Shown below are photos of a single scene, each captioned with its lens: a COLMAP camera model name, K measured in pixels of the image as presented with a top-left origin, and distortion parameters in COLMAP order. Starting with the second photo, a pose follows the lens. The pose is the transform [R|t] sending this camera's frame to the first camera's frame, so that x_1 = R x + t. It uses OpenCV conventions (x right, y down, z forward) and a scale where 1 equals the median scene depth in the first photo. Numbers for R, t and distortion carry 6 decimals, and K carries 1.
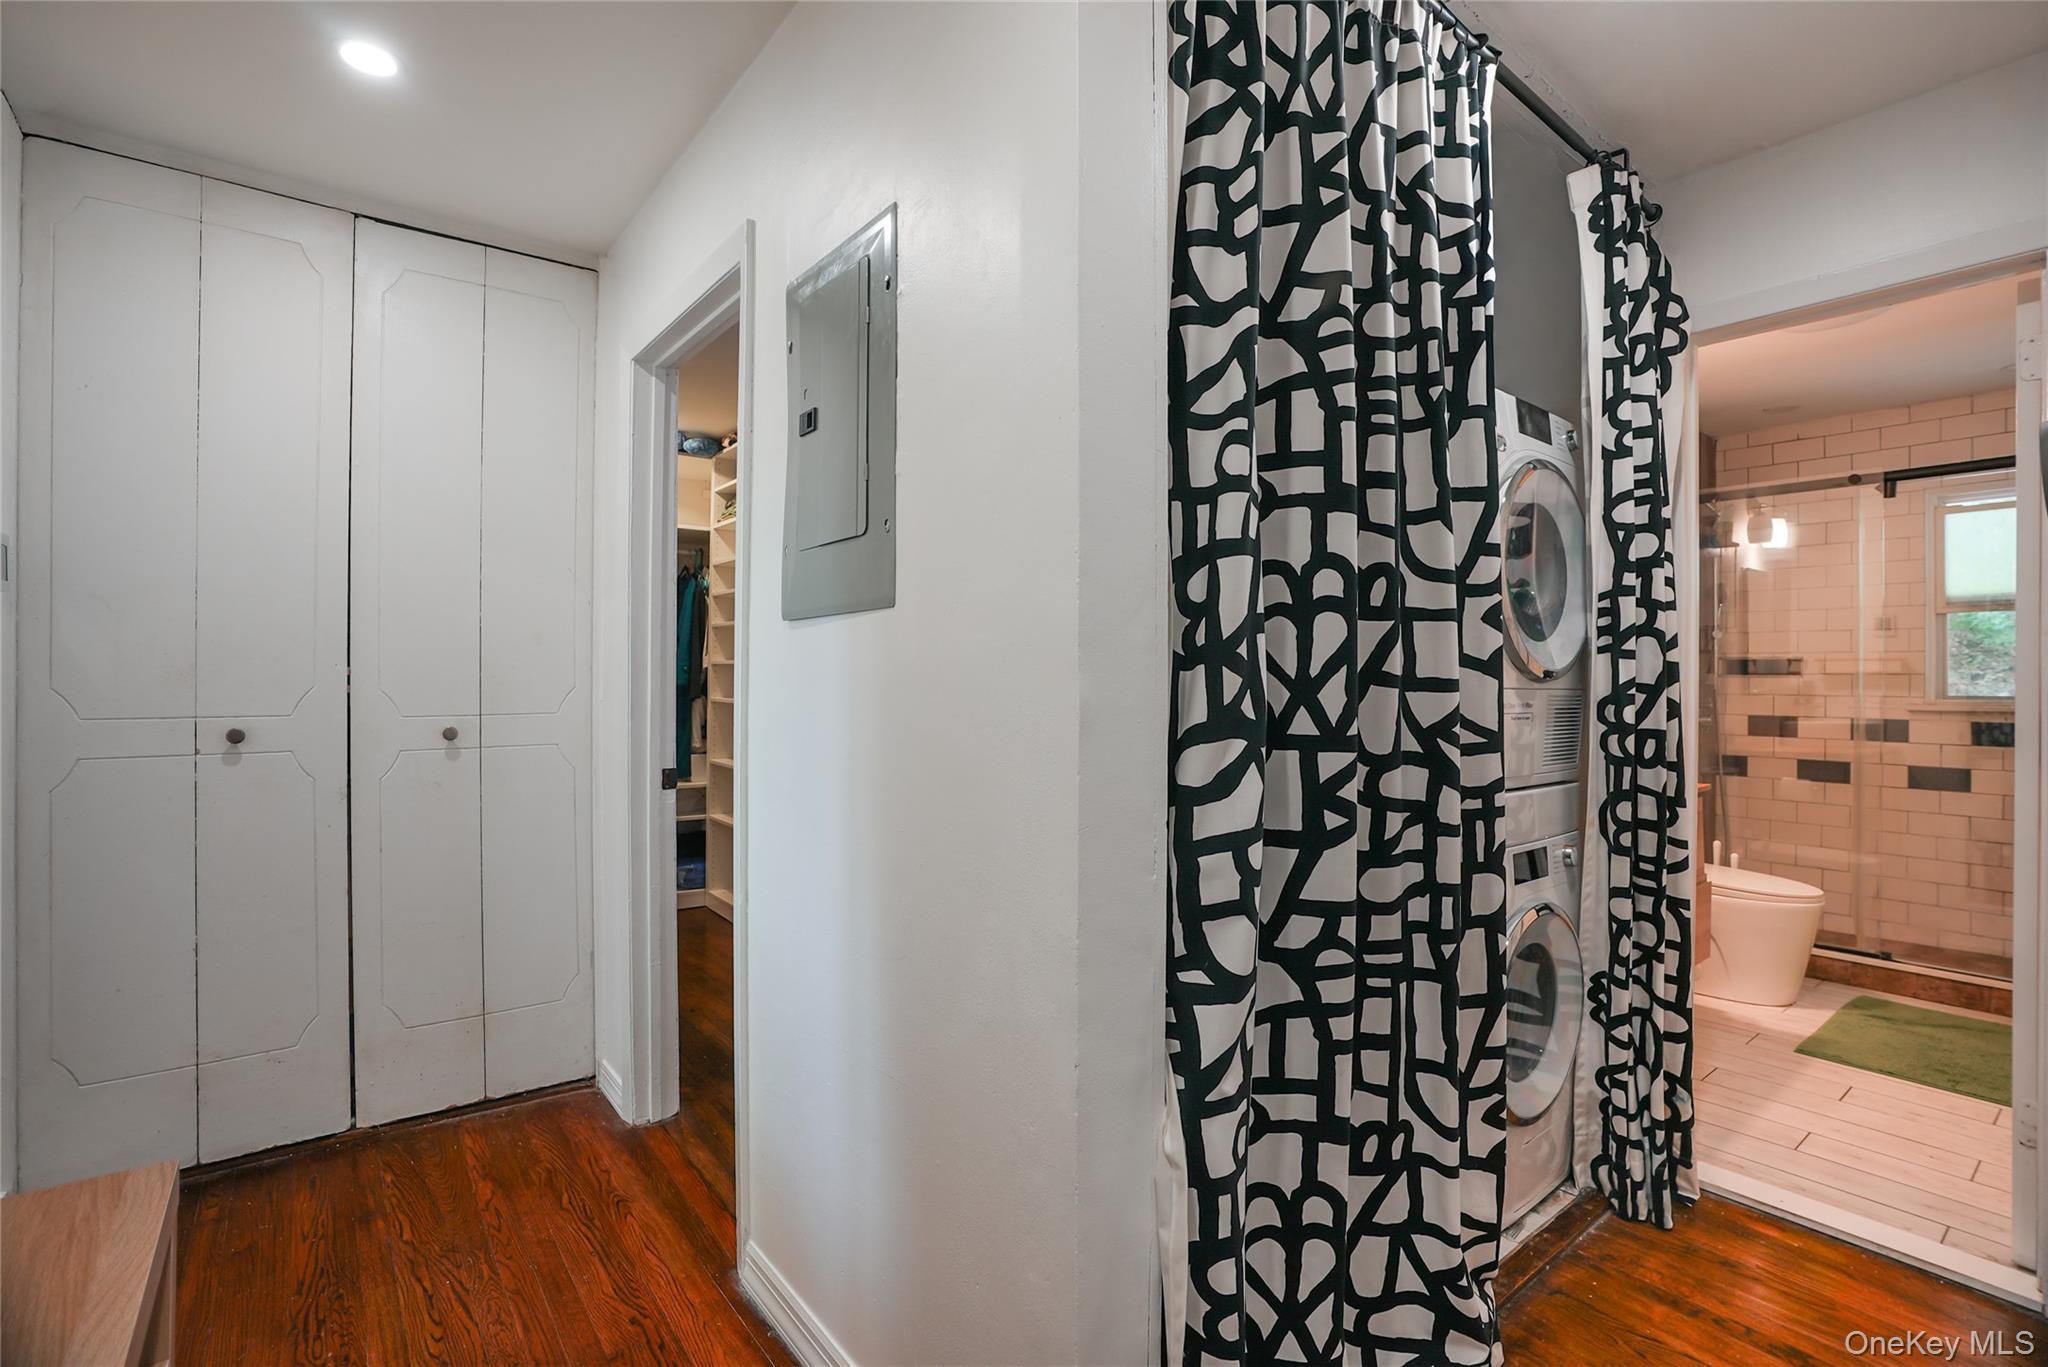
lens RADIAL K [[932.4, 0, 1005.4], [0, 932.4, 676.9], [0, 0, 1]] dist [-0.050513, 0.007660]
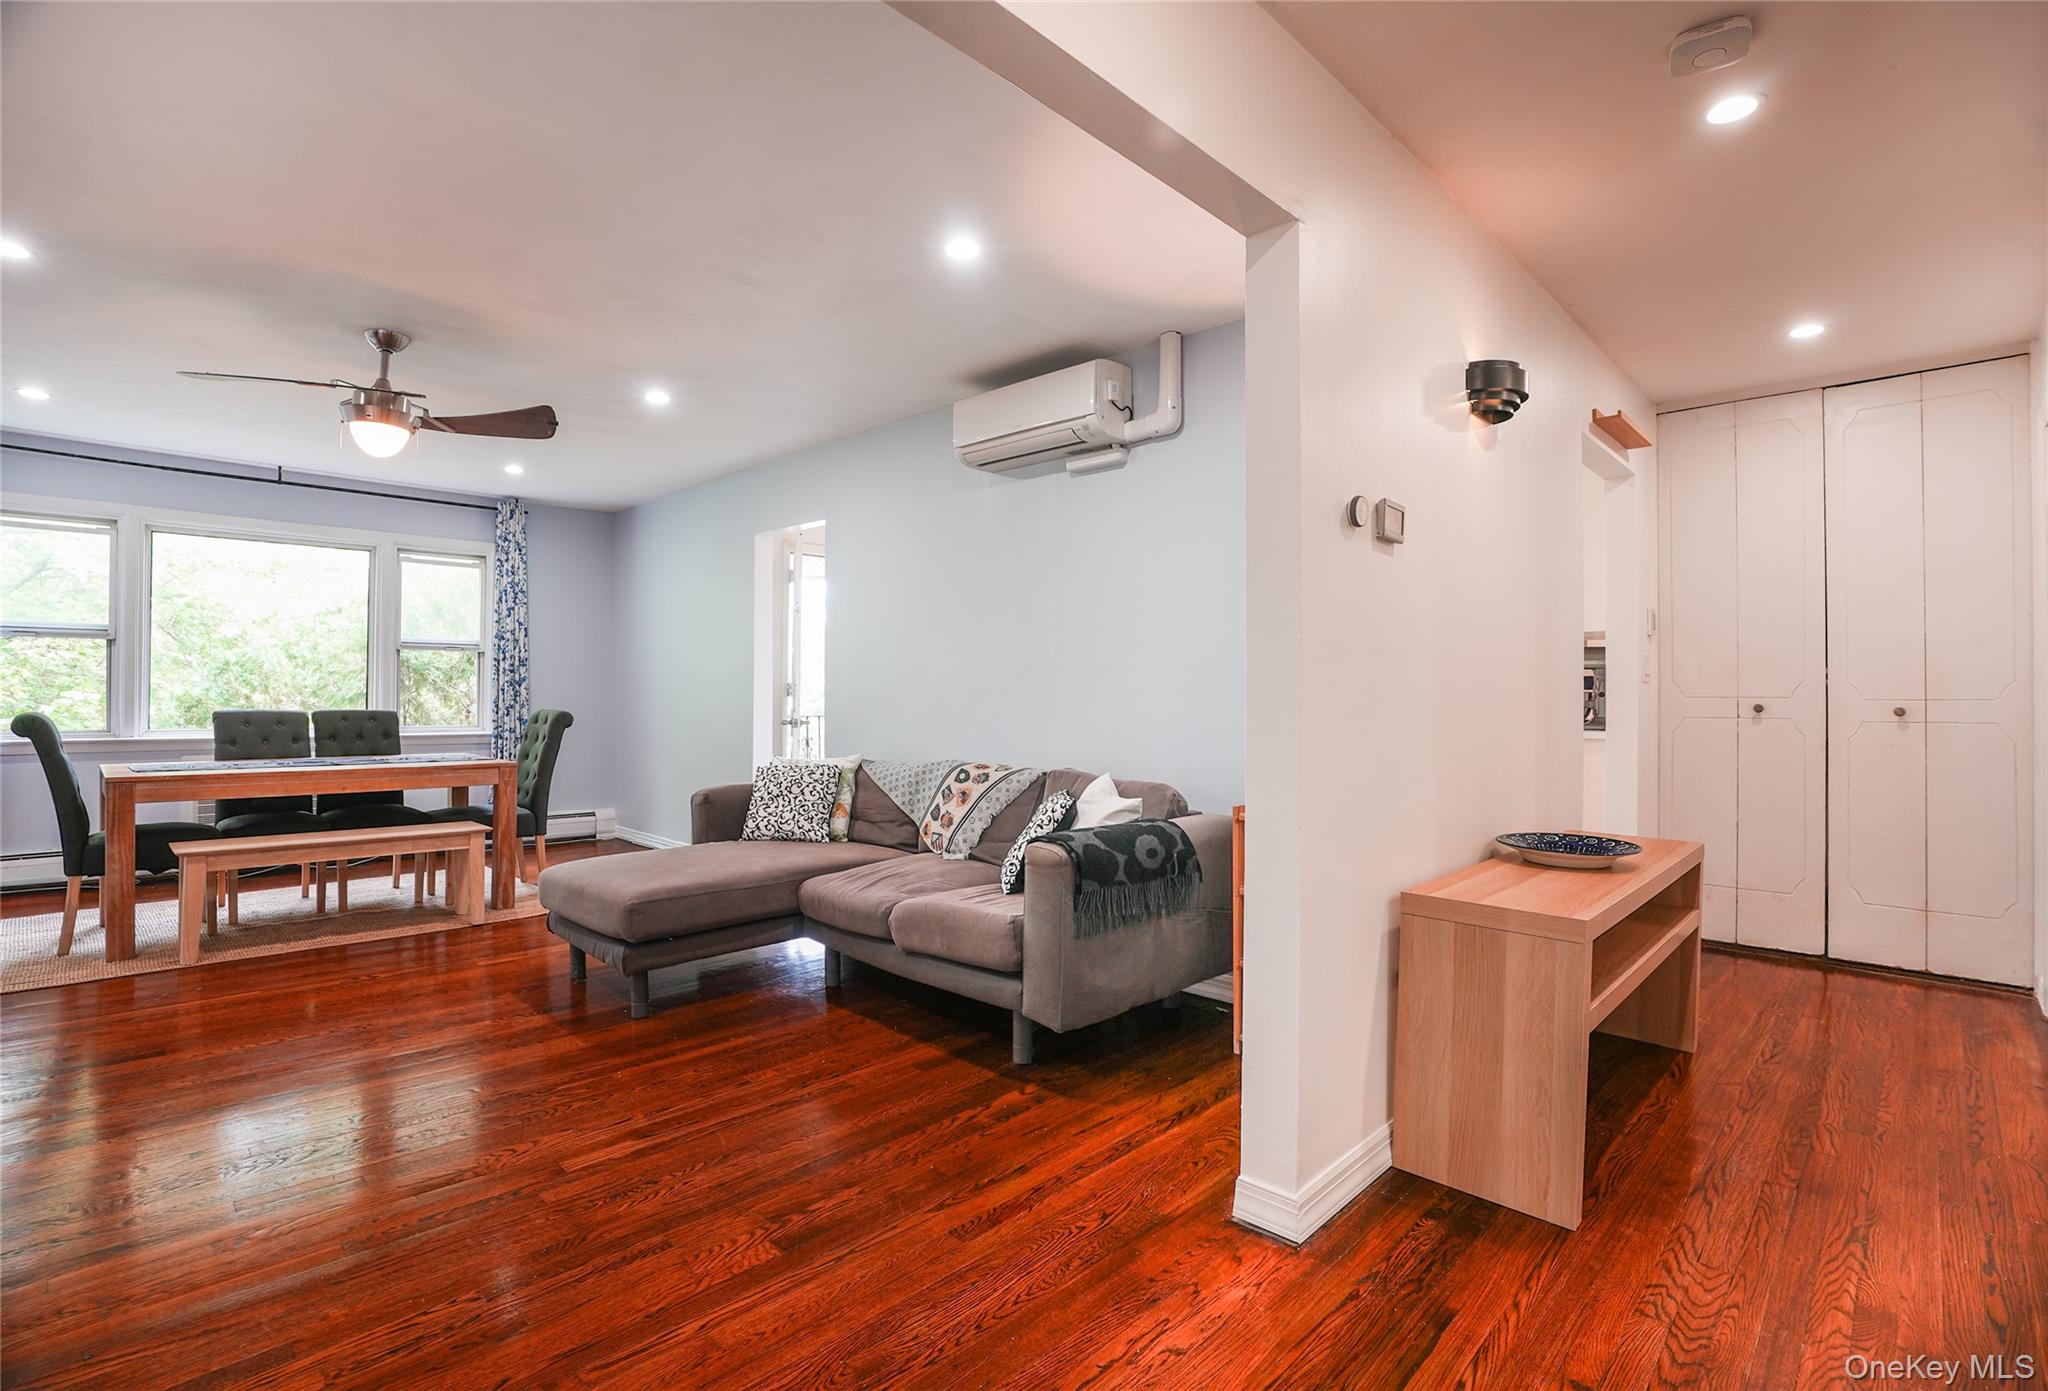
lens RADIAL K [[980.4, 0, 1025.6], [0, 980.4, 687.1], [0, 0, 1]] dist [-0.018737, -0.000269]
pose [[0.157365, -0.007147, -0.987515, 0.758845], [0.000094, 0.999974, -0.007222, 0.035163], [0.987540, 0.001043, 0.157362, -0.683988]]
